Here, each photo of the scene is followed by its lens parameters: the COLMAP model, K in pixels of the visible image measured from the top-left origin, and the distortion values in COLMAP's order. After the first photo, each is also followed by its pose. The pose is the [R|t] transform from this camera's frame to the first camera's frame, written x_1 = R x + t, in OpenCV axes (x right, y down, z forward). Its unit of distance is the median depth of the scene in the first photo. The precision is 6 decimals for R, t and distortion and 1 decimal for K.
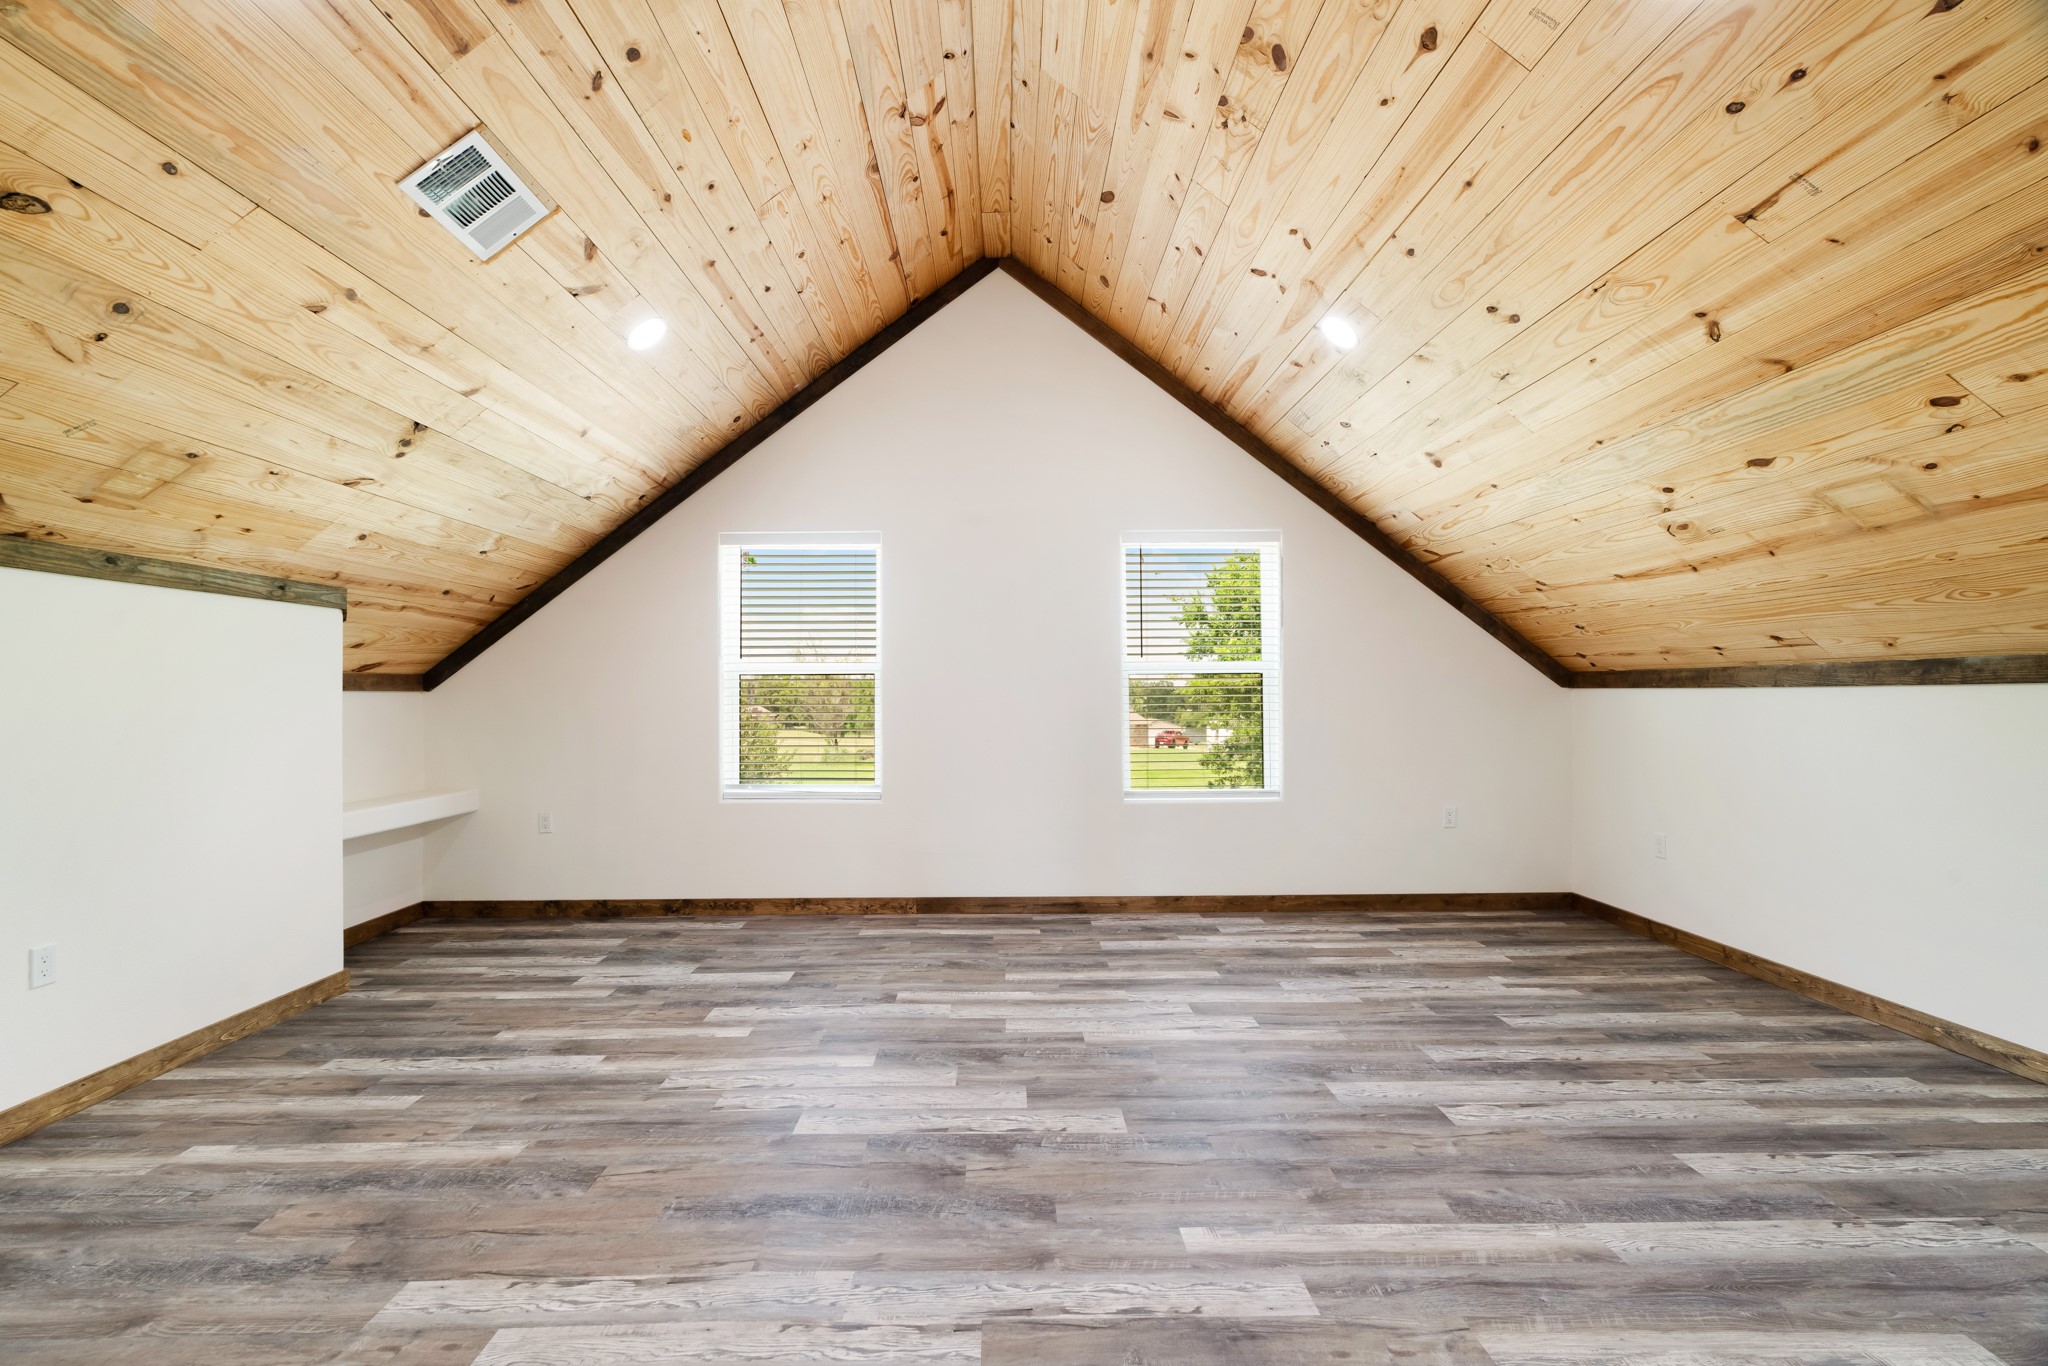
lens RADIAL K [[917.5, 0, 1009.2], [0, 917.5, 695.1], [0, 0, 1]] dist [-0.012547, 0.003219]
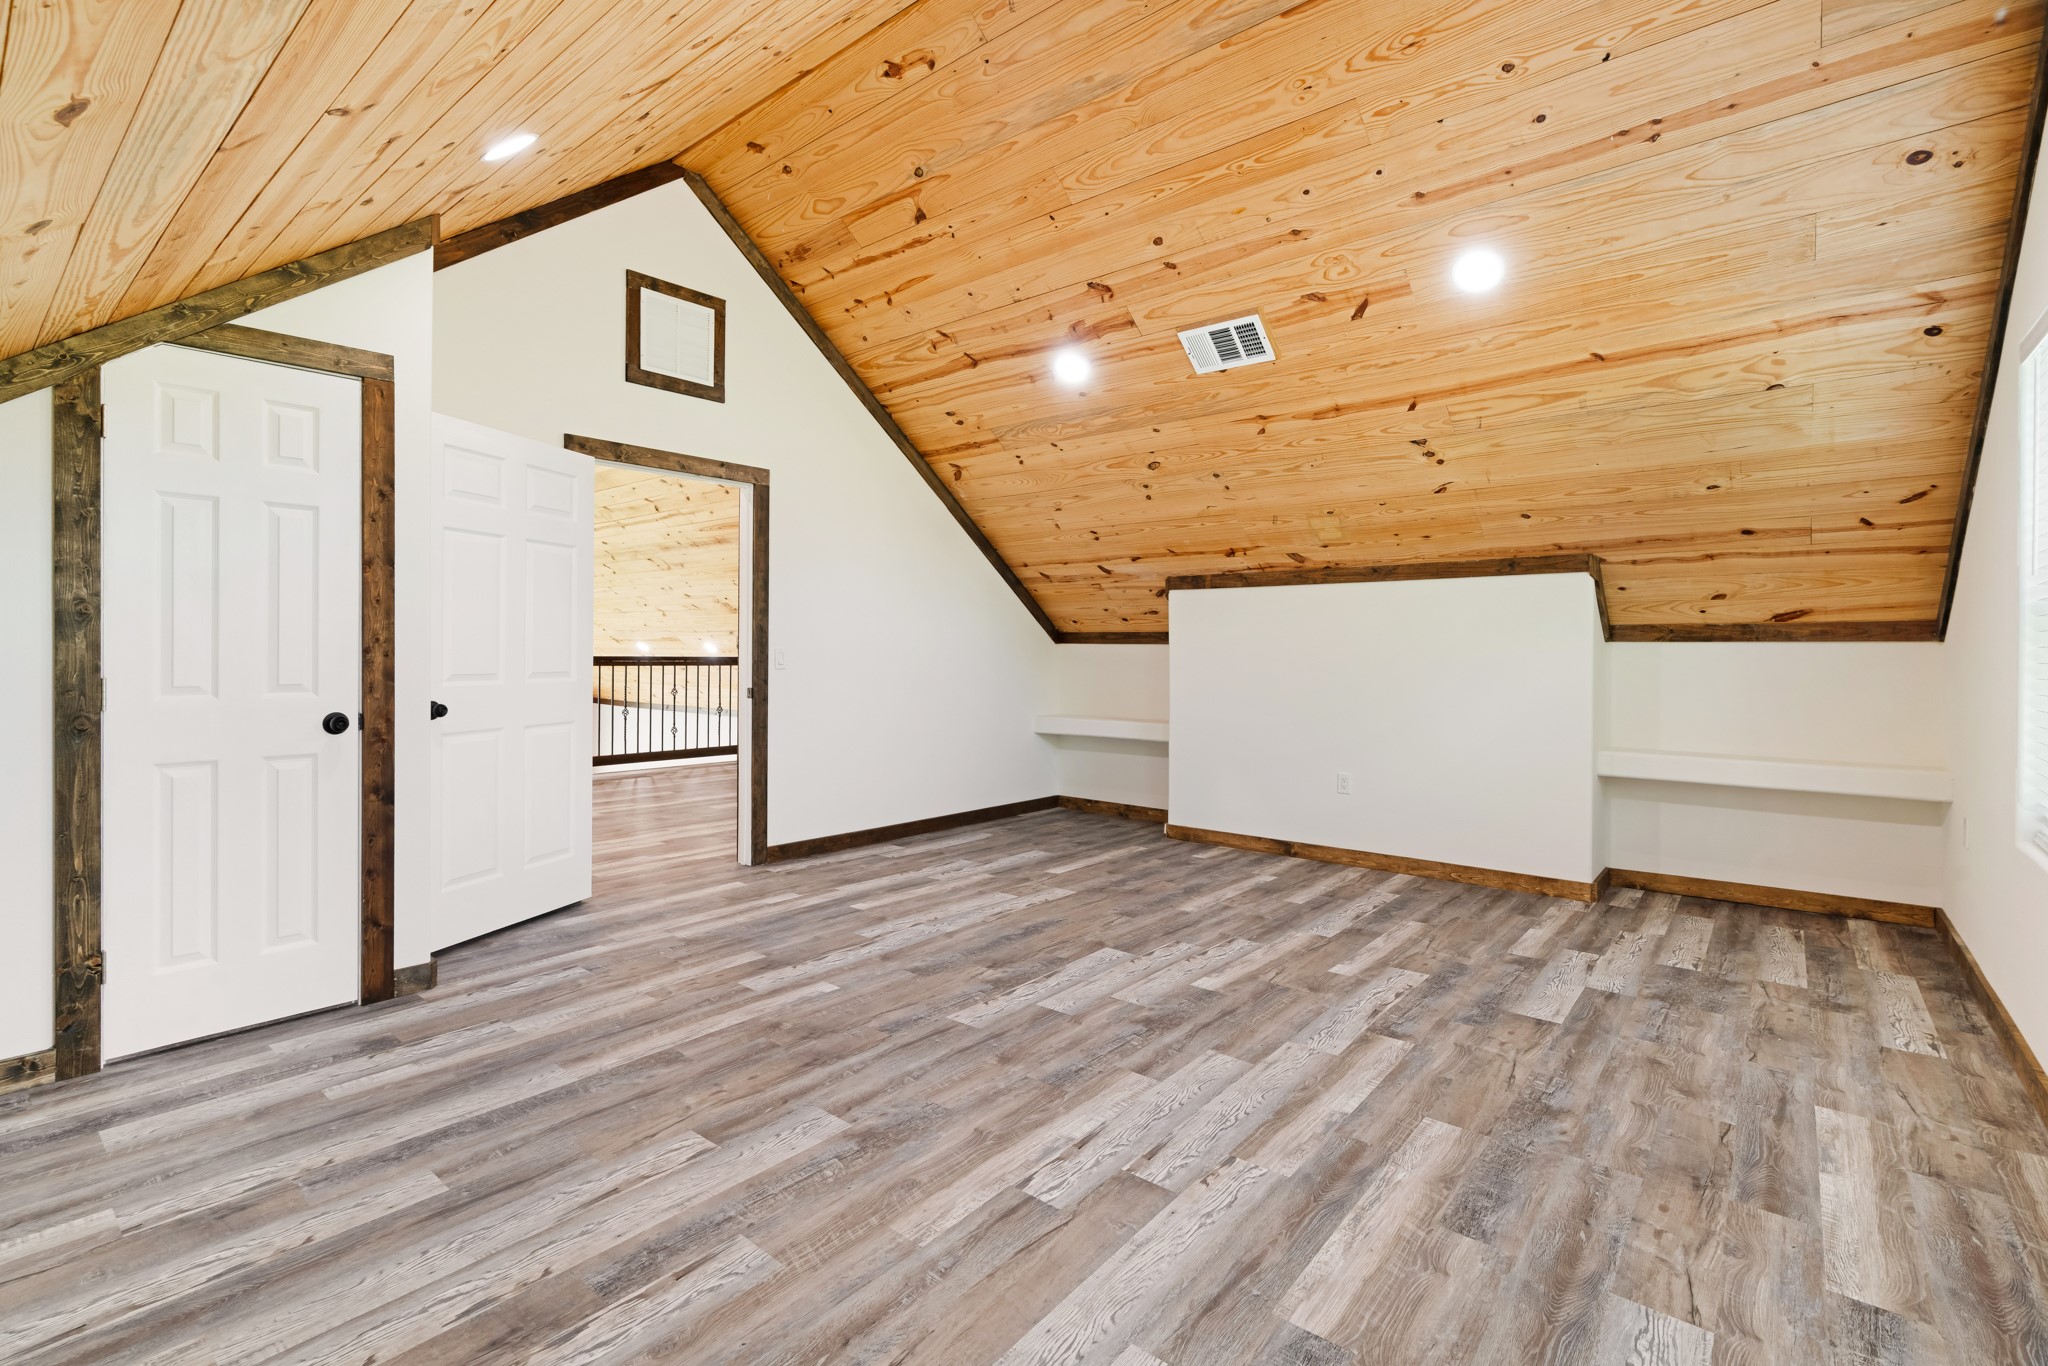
lens RADIAL K [[917.5, 0, 1010.9], [0, 917.5, 666.0], [0, 0, 1]] dist [-0.012547, 0.003219]
pose [[-0.643718, 0.014733, -0.765121, 0.909300], [-0.000547, 0.999806, 0.019713, 0.003531], [0.765263, 0.013108, -0.643585, 1.704050]]
